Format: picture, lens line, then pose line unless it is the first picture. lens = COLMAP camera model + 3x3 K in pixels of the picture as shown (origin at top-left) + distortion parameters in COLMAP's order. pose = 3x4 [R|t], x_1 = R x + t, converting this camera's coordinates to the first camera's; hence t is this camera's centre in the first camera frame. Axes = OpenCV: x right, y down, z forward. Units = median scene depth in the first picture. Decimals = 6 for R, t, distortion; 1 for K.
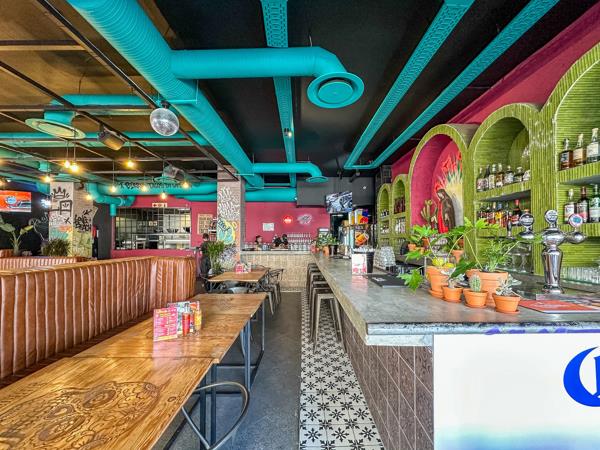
lens RADIAL K [[245.9, 0, 302.6], [0, 245.9, 230.3], [0, 0, 1]] dist [0.001289, 0.000189]
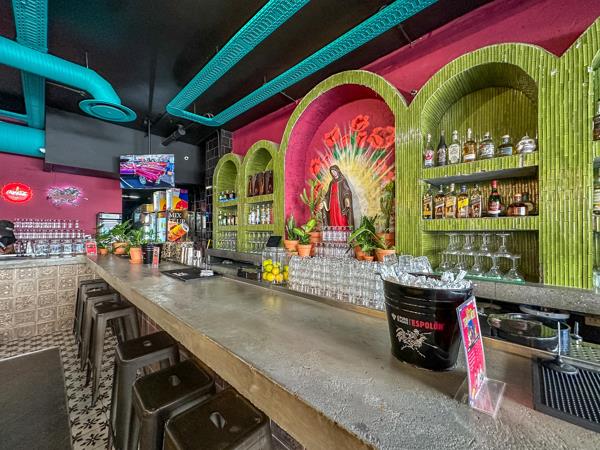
lens RADIAL K [[242.8, 0, 299.5], [0, 242.8, 227.7], [0, 0, 1]] dist [-0.001929, -0.000272]
pose [[0.695817, 0.014182, 0.718079, -0.021040], [-0.029210, 0.999537, 0.008564, 0.011143], [-0.717625, -0.026934, 0.695909, 0.386136]]
